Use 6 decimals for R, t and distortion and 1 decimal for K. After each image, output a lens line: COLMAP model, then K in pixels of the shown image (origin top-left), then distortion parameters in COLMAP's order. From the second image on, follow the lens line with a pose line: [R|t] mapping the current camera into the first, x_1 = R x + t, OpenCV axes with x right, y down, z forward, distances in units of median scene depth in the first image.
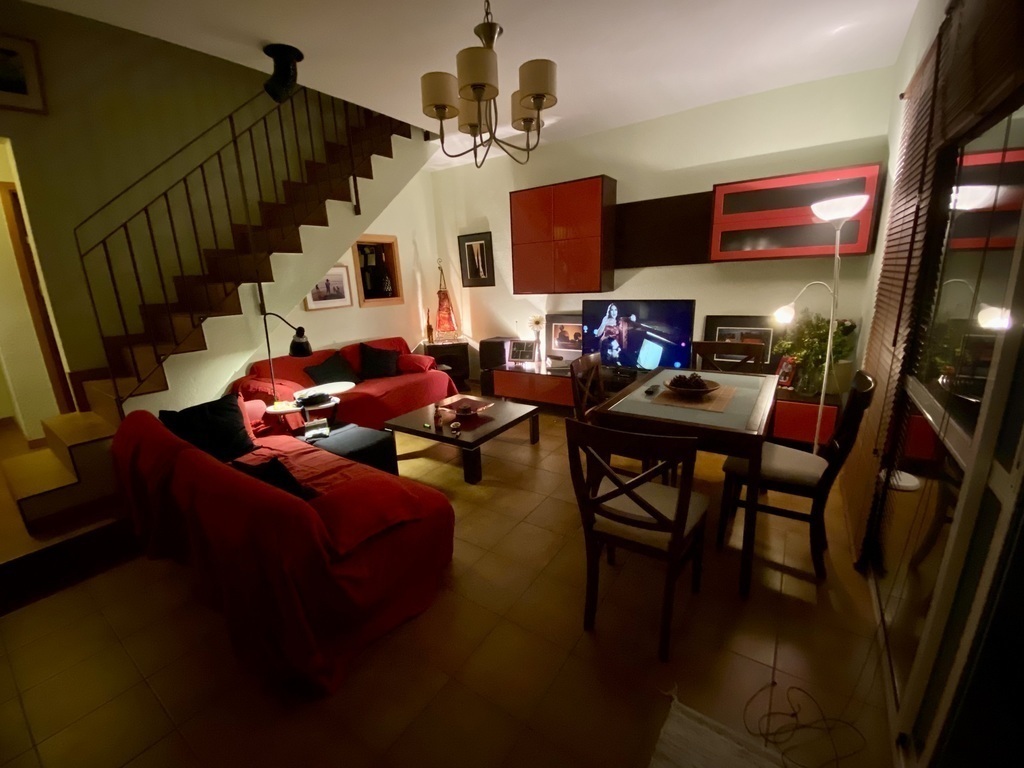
lens RADIAL K [[416.7, 0, 512.0], [0, 416.7, 384.0], [0, 0, 1]] dist [0.001347, 0.000023]
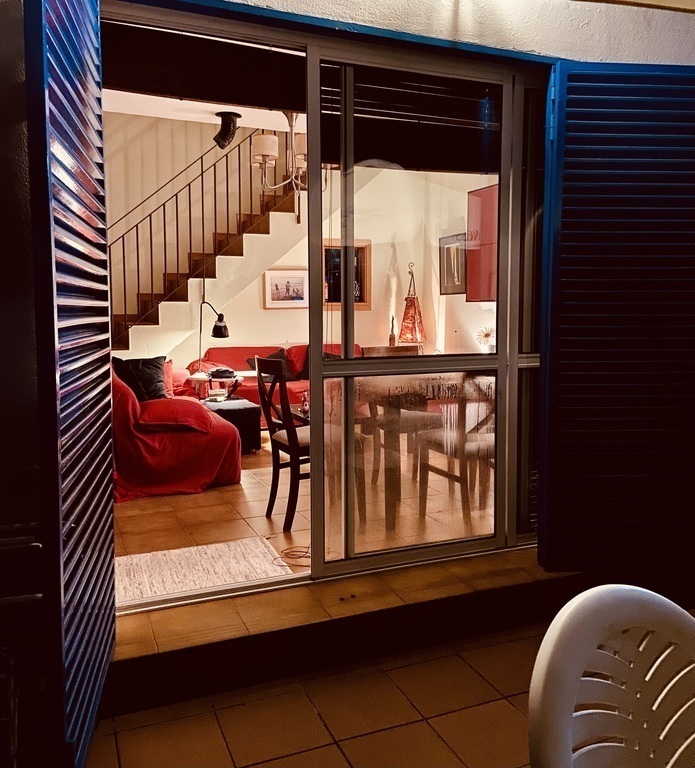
lens RADIAL K [[687.1, 0, 347.5], [0, 687.1, 384.0], [0, 0, 1]] dist [-0.009482, -0.001296]
pose [[0.846126, 0.091262, -0.525111, 0.579730], [-0.157971, 0.983903, -0.083544, 0.115890], [0.509034, 0.153641, 0.846923, -0.321230]]
